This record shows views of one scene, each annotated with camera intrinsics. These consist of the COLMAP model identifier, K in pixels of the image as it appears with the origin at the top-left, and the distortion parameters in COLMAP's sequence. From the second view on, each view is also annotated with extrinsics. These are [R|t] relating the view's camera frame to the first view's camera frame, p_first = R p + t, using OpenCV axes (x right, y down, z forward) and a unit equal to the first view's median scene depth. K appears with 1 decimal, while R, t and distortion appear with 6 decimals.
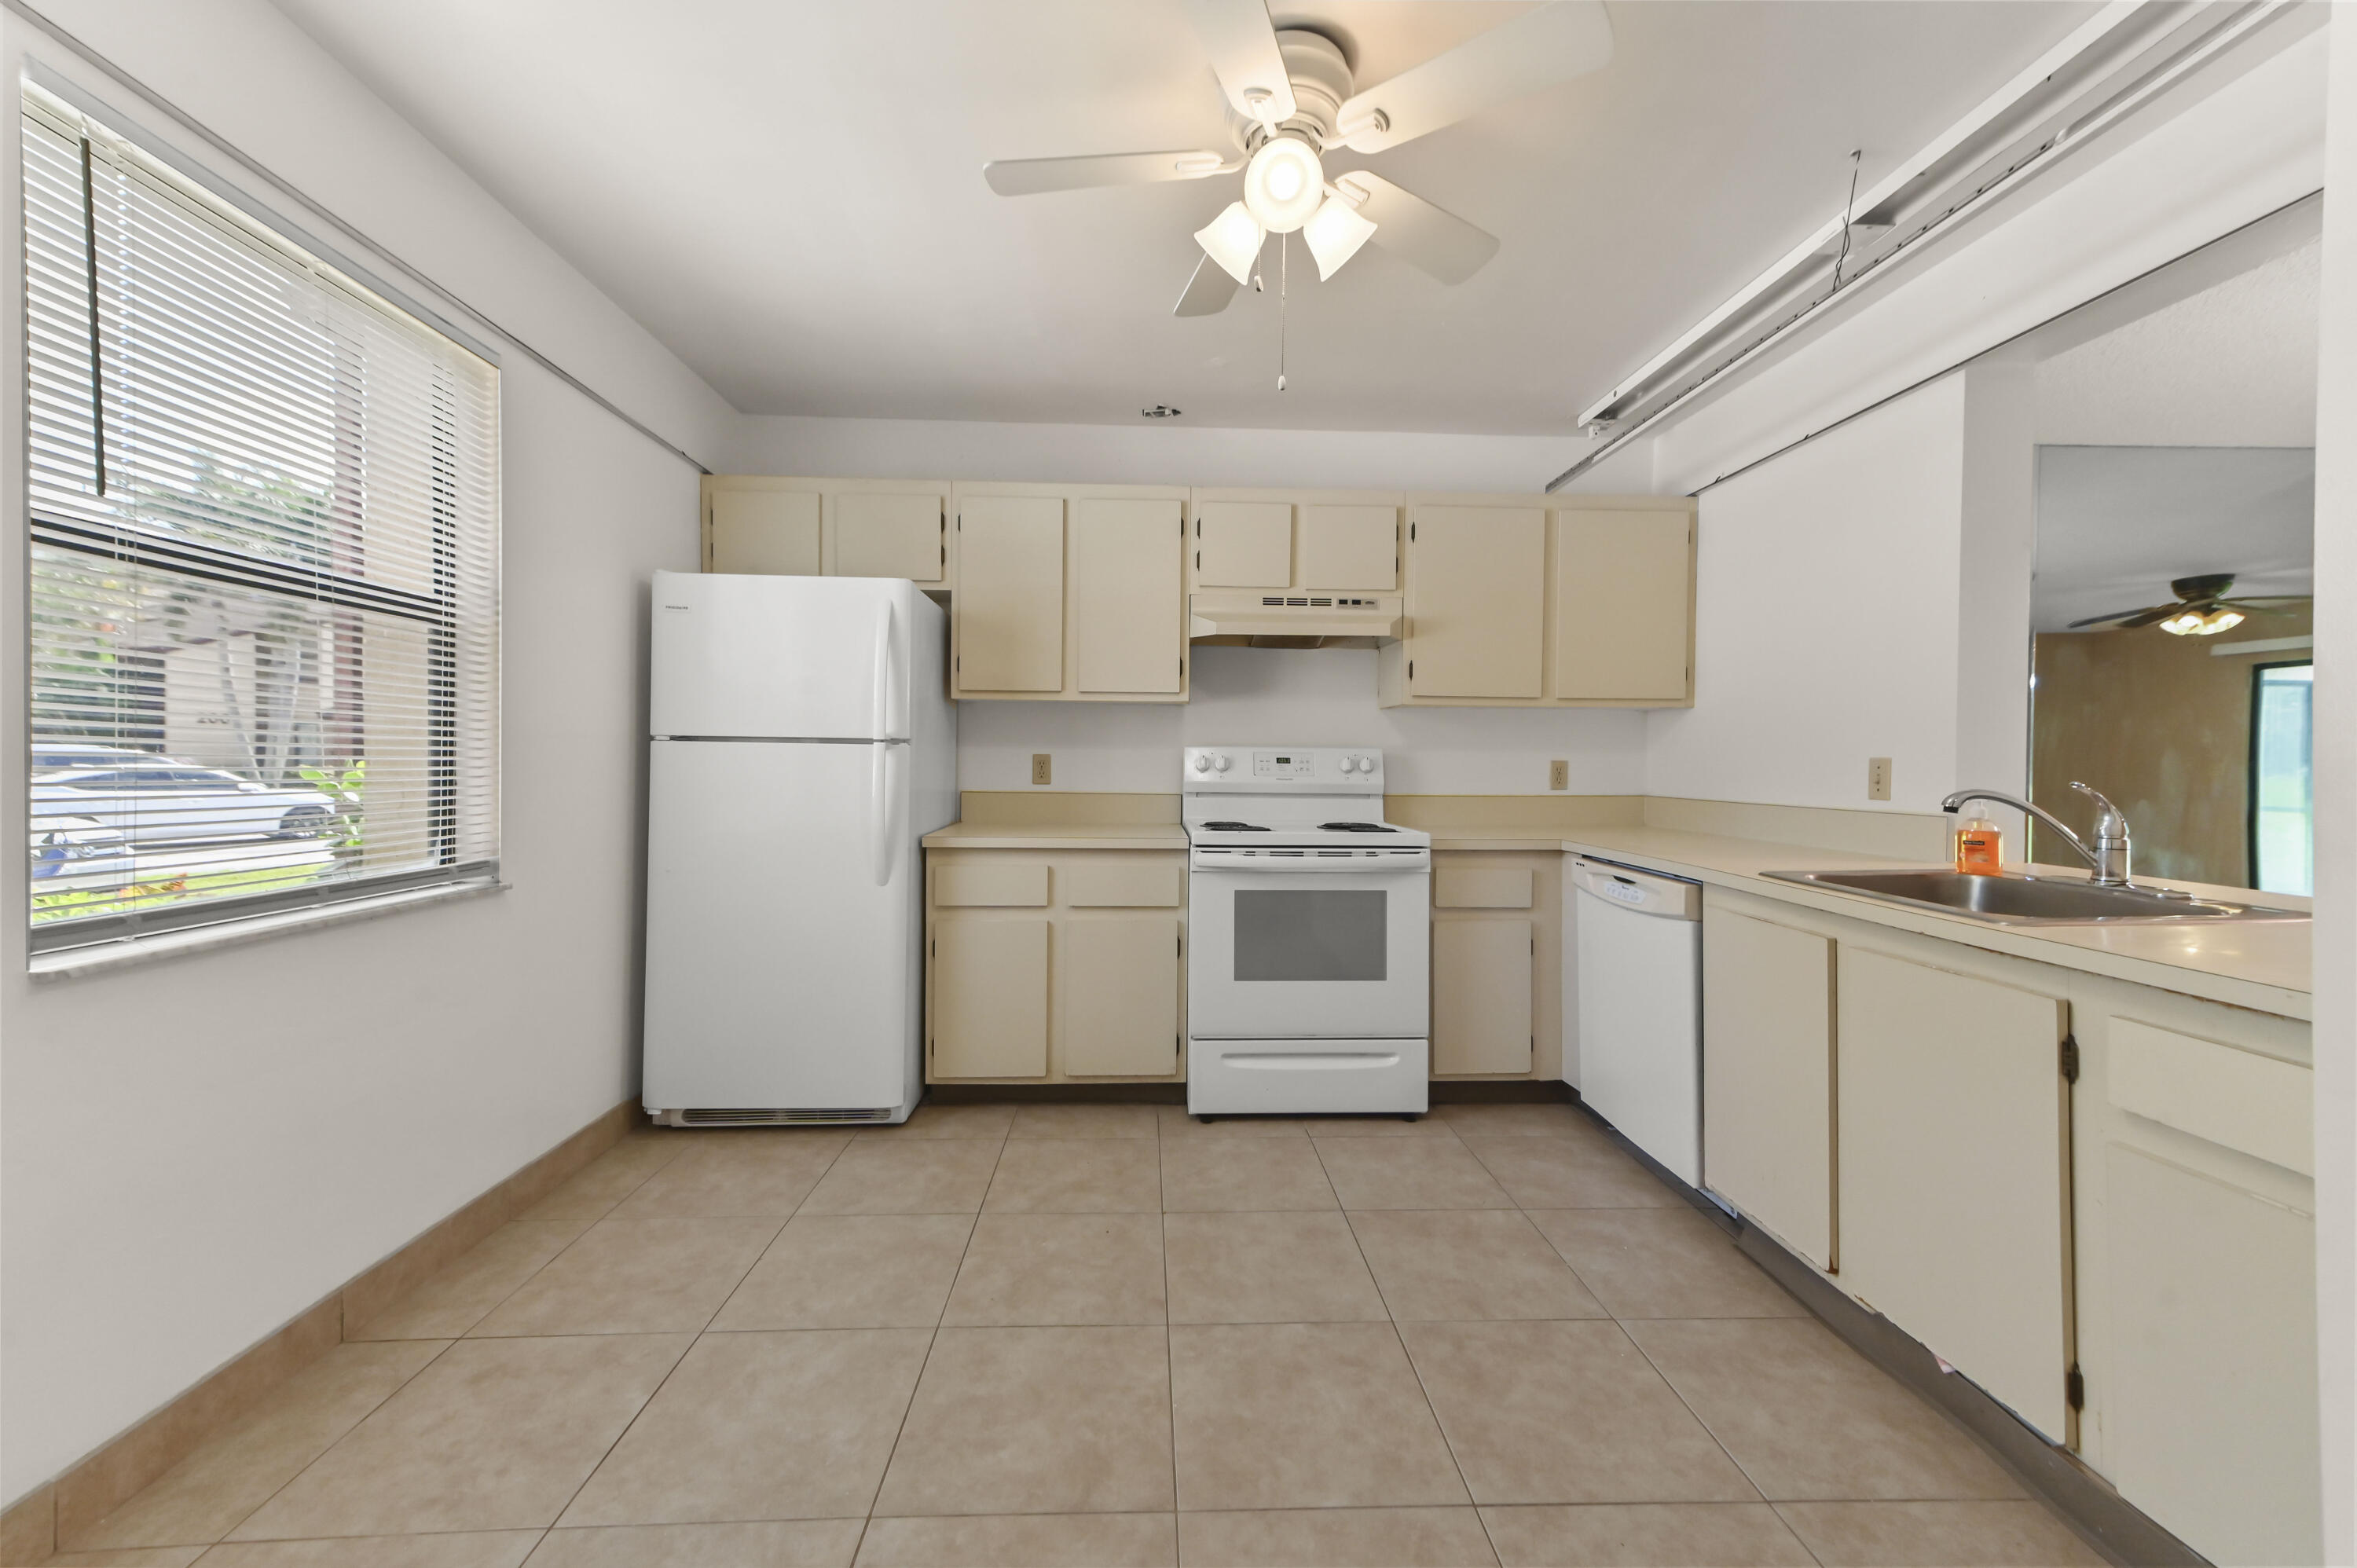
lens RADIAL K [[920.6, 0, 1171.8], [0, 920.6, 774.8], [0, 0, 1]] dist [0.016582, 0.000206]
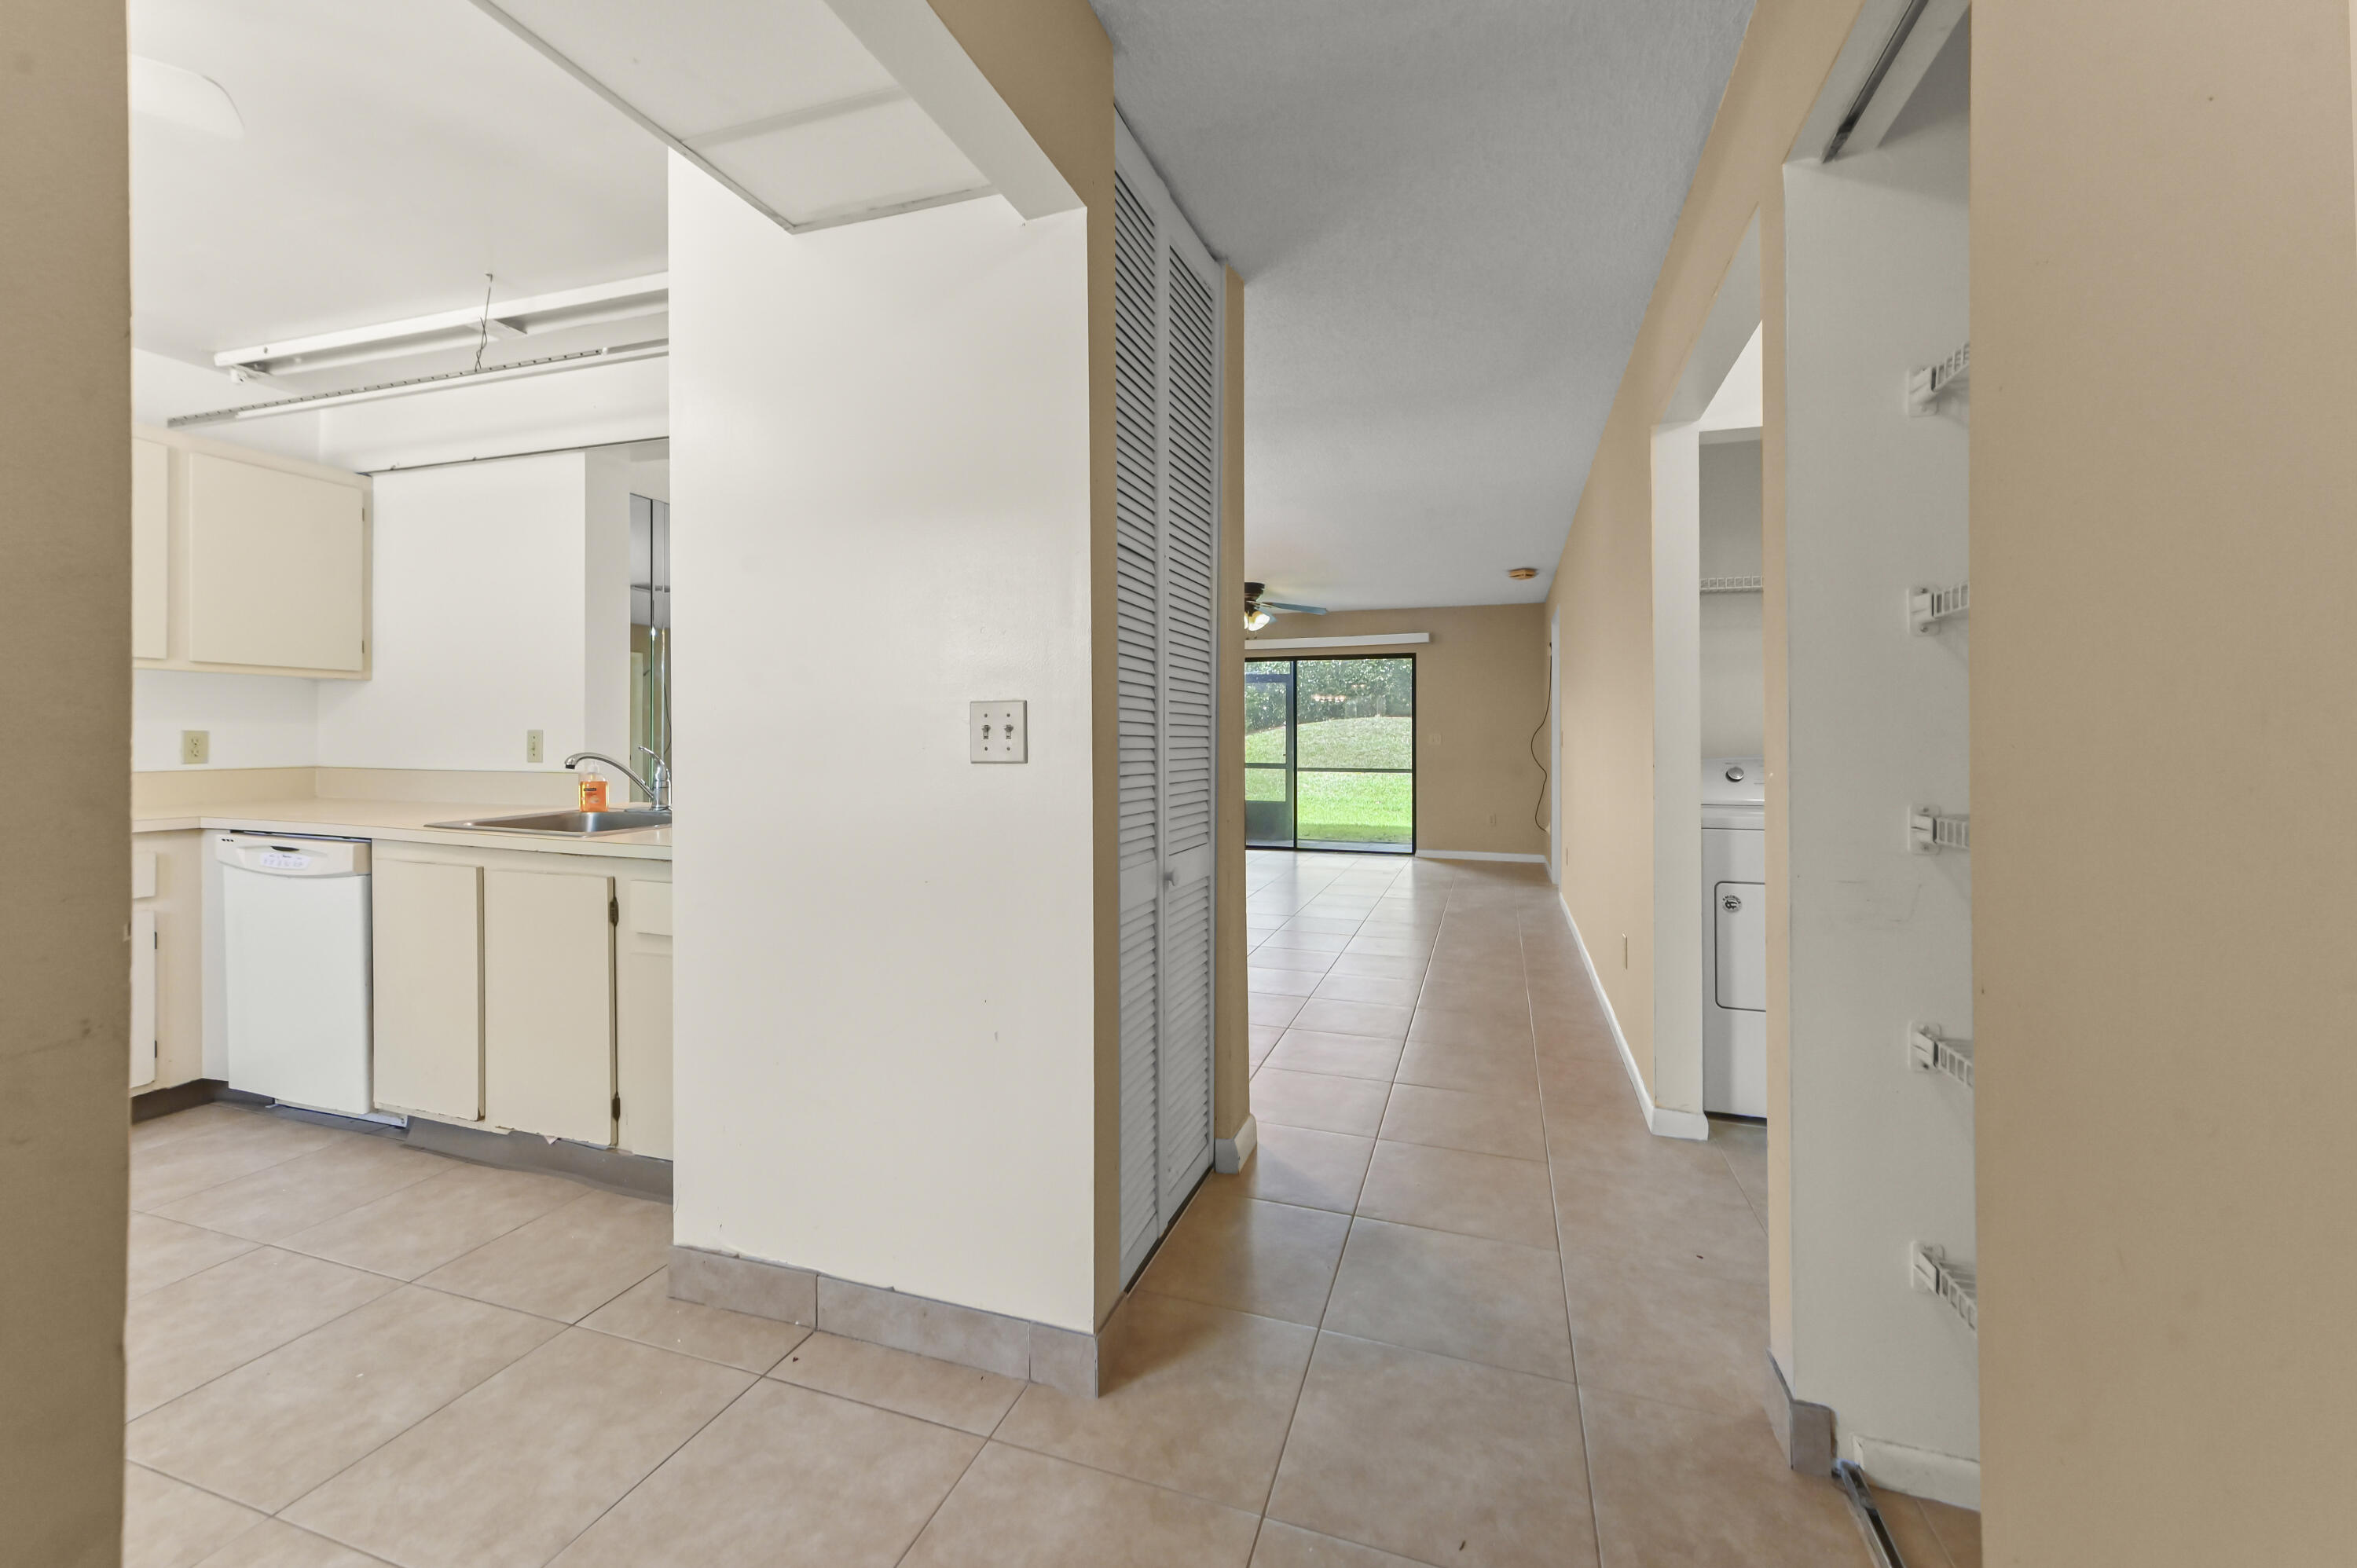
lens RADIAL K [[920.6, 0, 1173.0], [0, 920.6, 737.5], [0, 0, 1]] dist [0.016582, 0.000206]
pose [[0.357689, -0.006071, 0.933821, -0.150588], [0.011526, 0.999931, 0.002086, 0.000171], [-0.933770, 0.010017, 0.357734, -0.349193]]
